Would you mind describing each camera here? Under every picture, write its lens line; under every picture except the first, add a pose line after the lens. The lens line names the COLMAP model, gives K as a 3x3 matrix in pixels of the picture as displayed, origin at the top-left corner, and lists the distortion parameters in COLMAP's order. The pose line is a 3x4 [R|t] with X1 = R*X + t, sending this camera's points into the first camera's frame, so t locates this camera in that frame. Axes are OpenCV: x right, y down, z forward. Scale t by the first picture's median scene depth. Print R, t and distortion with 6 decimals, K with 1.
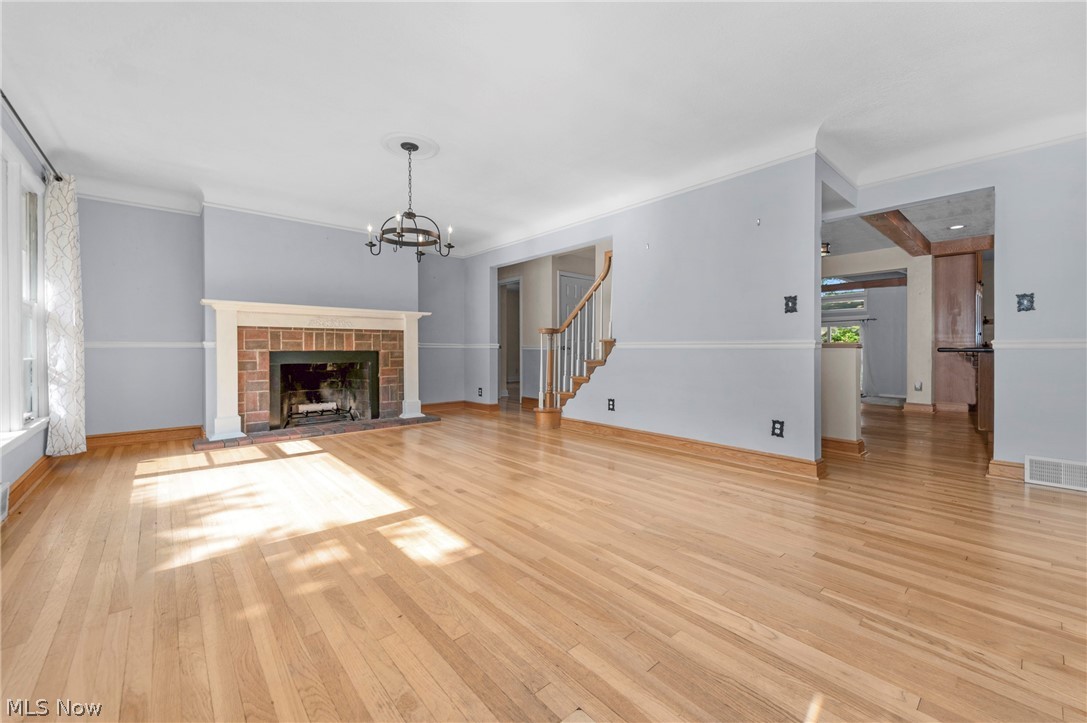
lens RADIAL K [[430.9, 0, 561.5], [0, 430.9, 359.4], [0, 0, 1]] dist [0.000664, -0.000119]
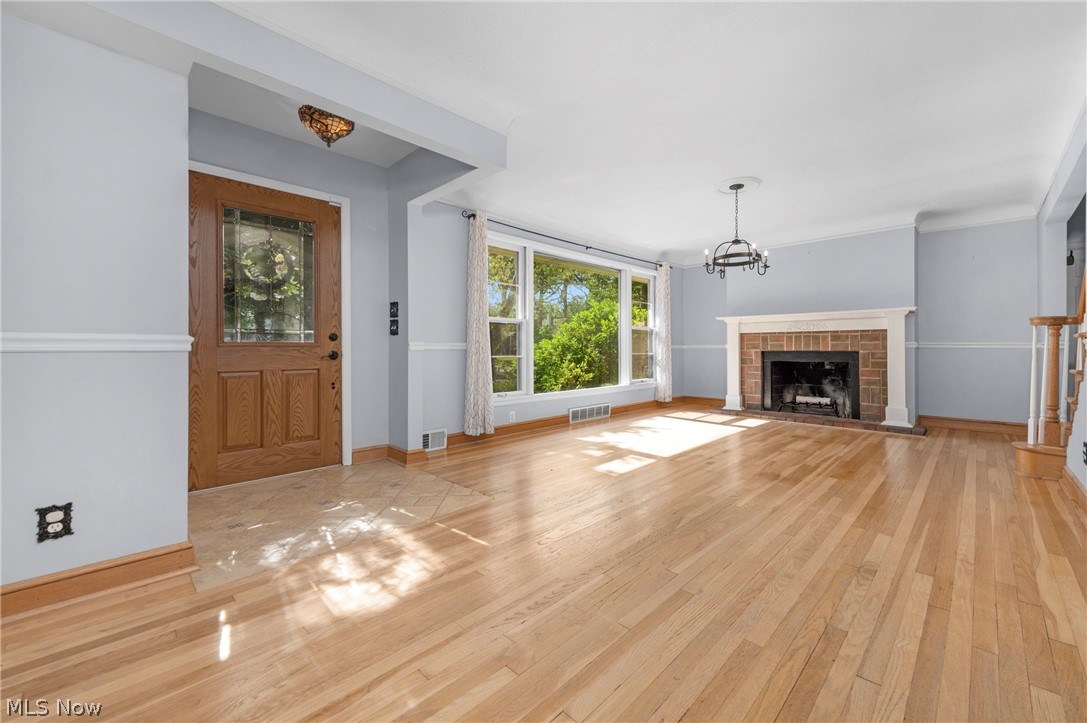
lens RADIAL K [[430.9, 0, 561.5], [0, 430.9, 359.4], [0, 0, 1]] dist [0.000664, -0.000119]
pose [[0.073838, 0.027329, -0.996896, 0.626976], [-0.025093, 0.999359, 0.025538, -0.011442], [0.996954, 0.023130, 0.074477, 0.300812]]
